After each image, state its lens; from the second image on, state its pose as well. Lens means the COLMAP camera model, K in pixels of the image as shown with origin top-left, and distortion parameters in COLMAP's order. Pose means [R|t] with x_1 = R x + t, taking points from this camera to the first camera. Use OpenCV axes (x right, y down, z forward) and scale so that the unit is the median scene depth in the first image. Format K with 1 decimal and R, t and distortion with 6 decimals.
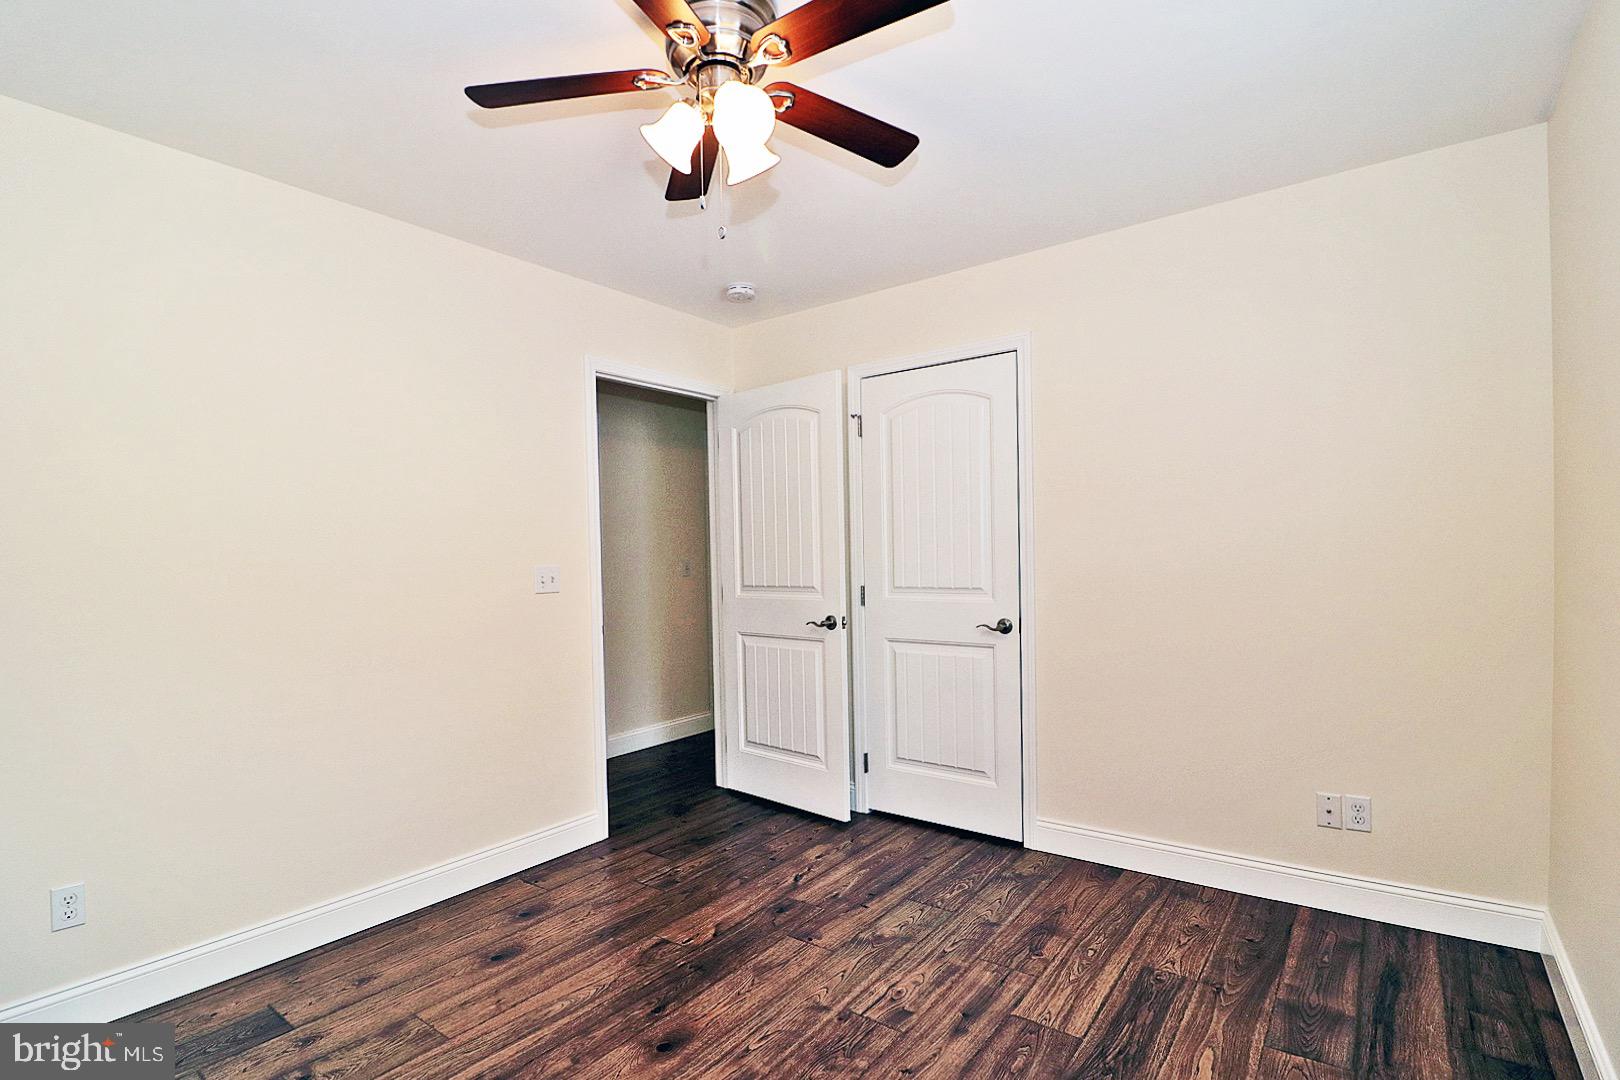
lens RADIAL K [[762.3, 0, 815.0], [0, 762.3, 546.0], [0, 0, 1]] dist [-0.002871, -0.006276]
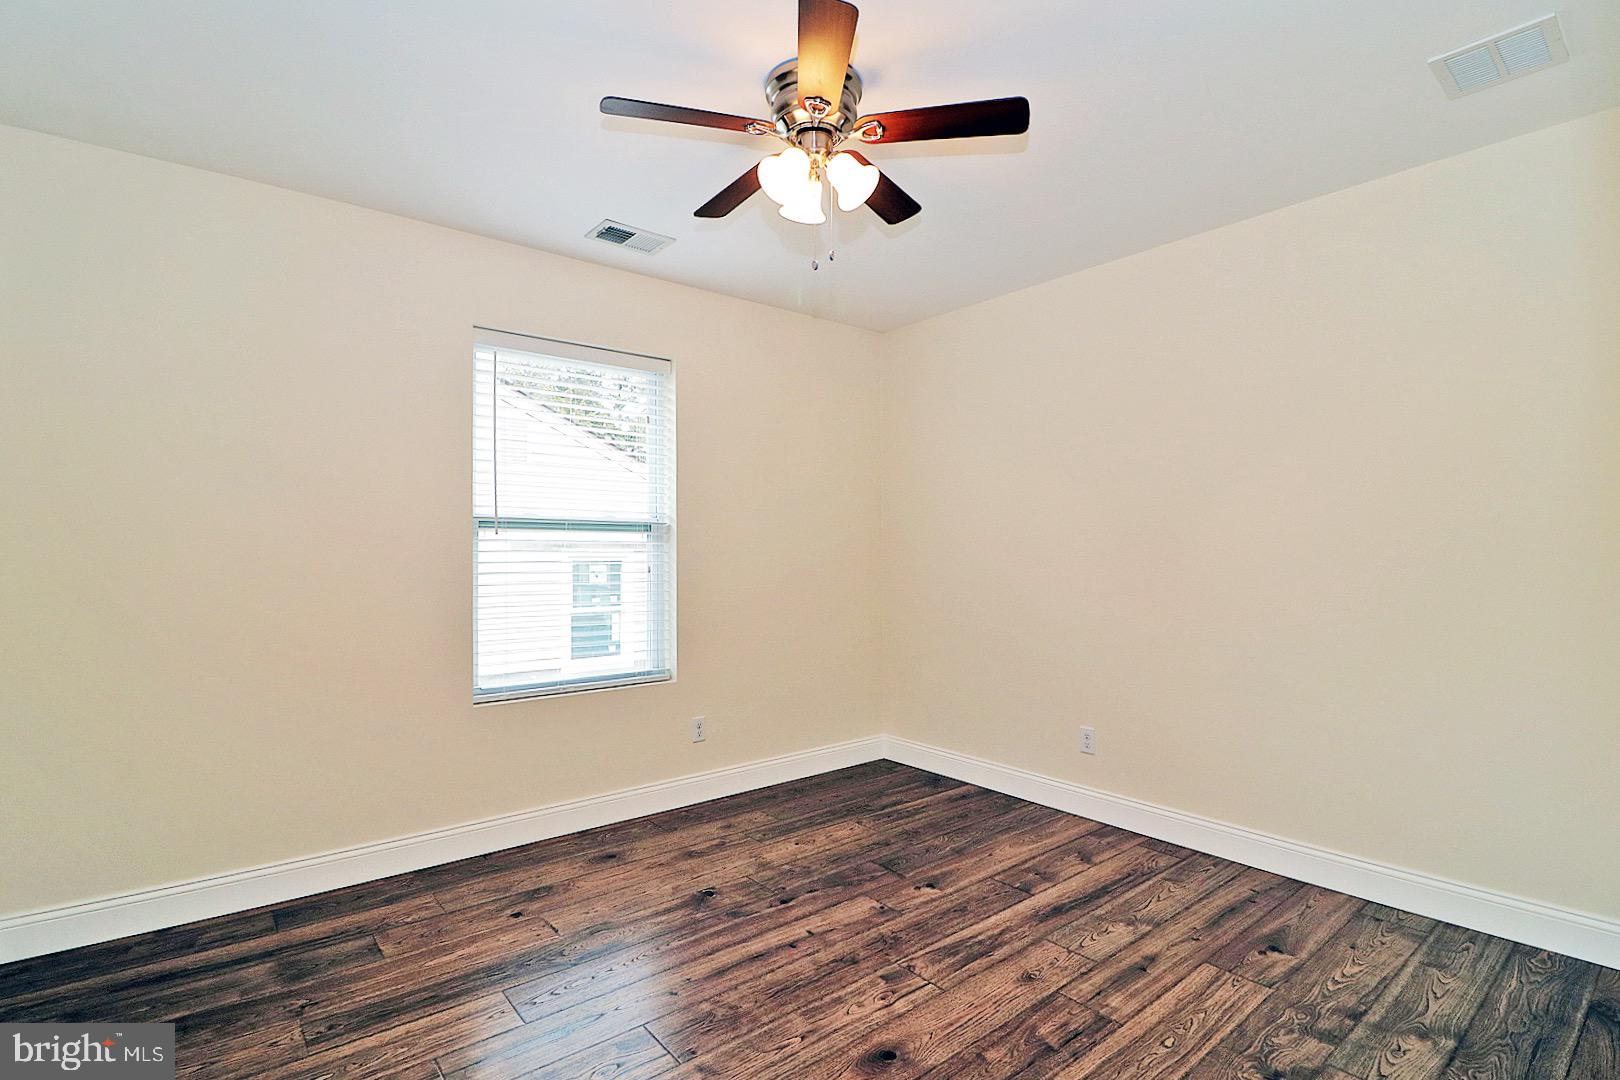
lens RADIAL K [[745.4, 0, 817.0], [0, 745.4, 542.6], [0, 0, 1]] dist [0.001994, -0.014195]
pose [[-0.968817, 0.028377, 0.246148, -0.352853], [0.023864, 0.999488, -0.021297, 0.049223], [-0.246626, -0.014759, -0.968998, 1.897946]]
